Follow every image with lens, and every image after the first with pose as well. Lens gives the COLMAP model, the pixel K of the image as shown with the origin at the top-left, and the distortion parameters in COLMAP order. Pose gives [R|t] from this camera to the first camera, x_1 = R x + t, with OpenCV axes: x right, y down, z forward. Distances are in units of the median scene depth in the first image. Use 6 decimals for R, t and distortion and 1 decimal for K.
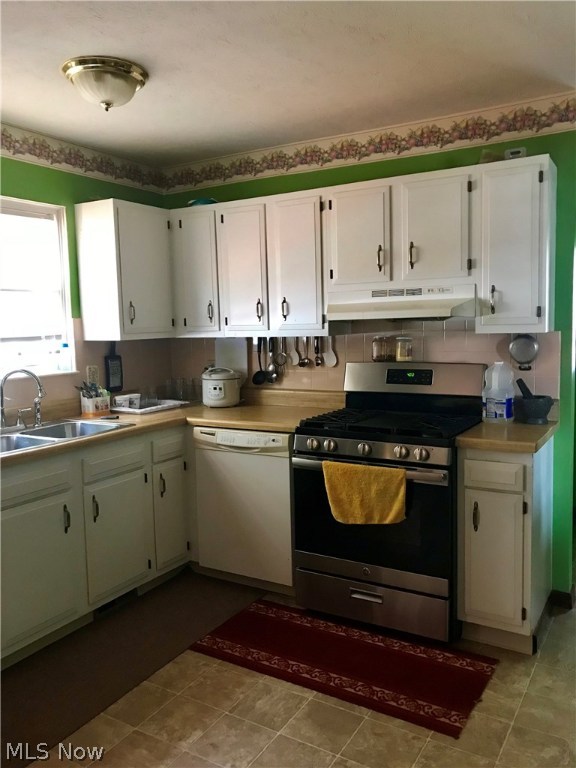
lens RADIAL K [[634.8, 0, 283.9], [0, 634.8, 381.7], [0, 0, 1]] dist [0.027374, 0.000504]
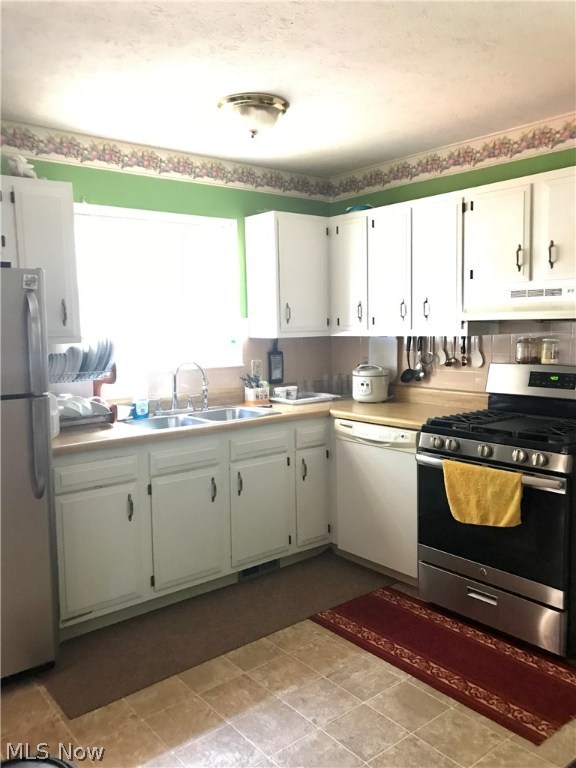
lens RADIAL K [[634.8, 0, 281.2], [0, 634.8, 380.0], [0, 0, 1]] dist [0.027374, 0.000504]
pose [[0.940410, 0.038576, -0.337848, 0.145845], [-0.036499, 0.999256, 0.012500, -0.005677], [0.338078, 0.000576, 0.941118, -0.050316]]
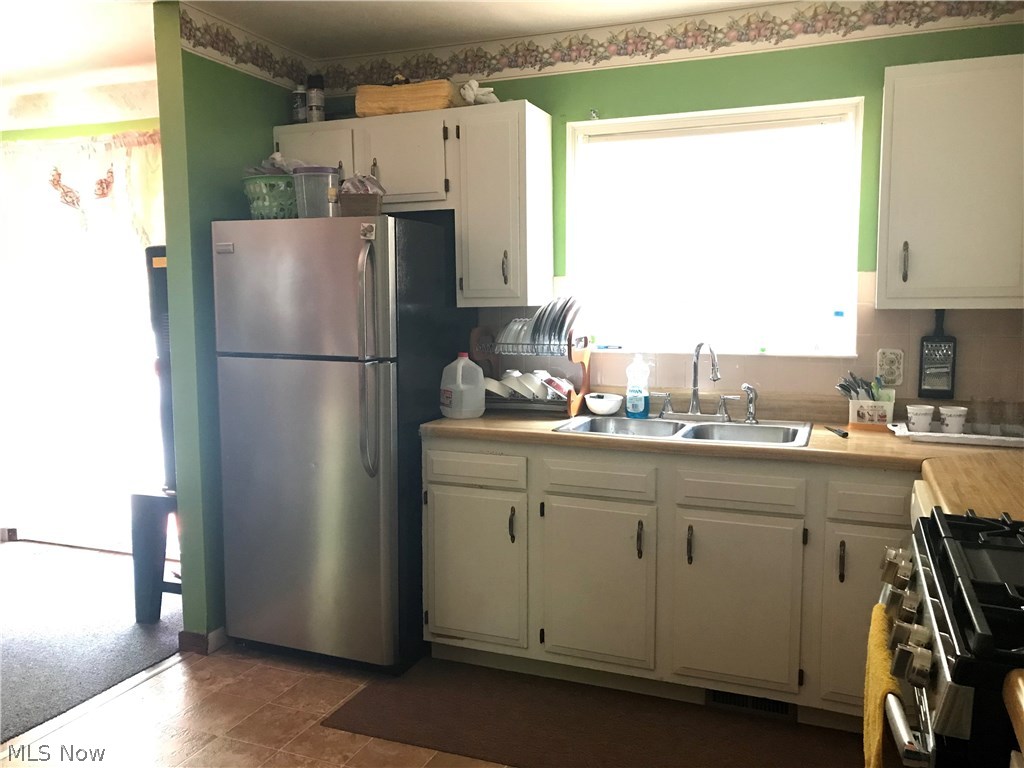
lens RADIAL K [[846.4, 0, 508.0], [0, 846.4, 376.3], [0, 0, 1]] dist [0.027374, 0.000504]
pose [[0.152242, 0.118445, -0.981220, 0.539744], [-0.093639, 0.990056, 0.104983, -0.061164], [0.983897, 0.075898, 0.161819, 0.608479]]
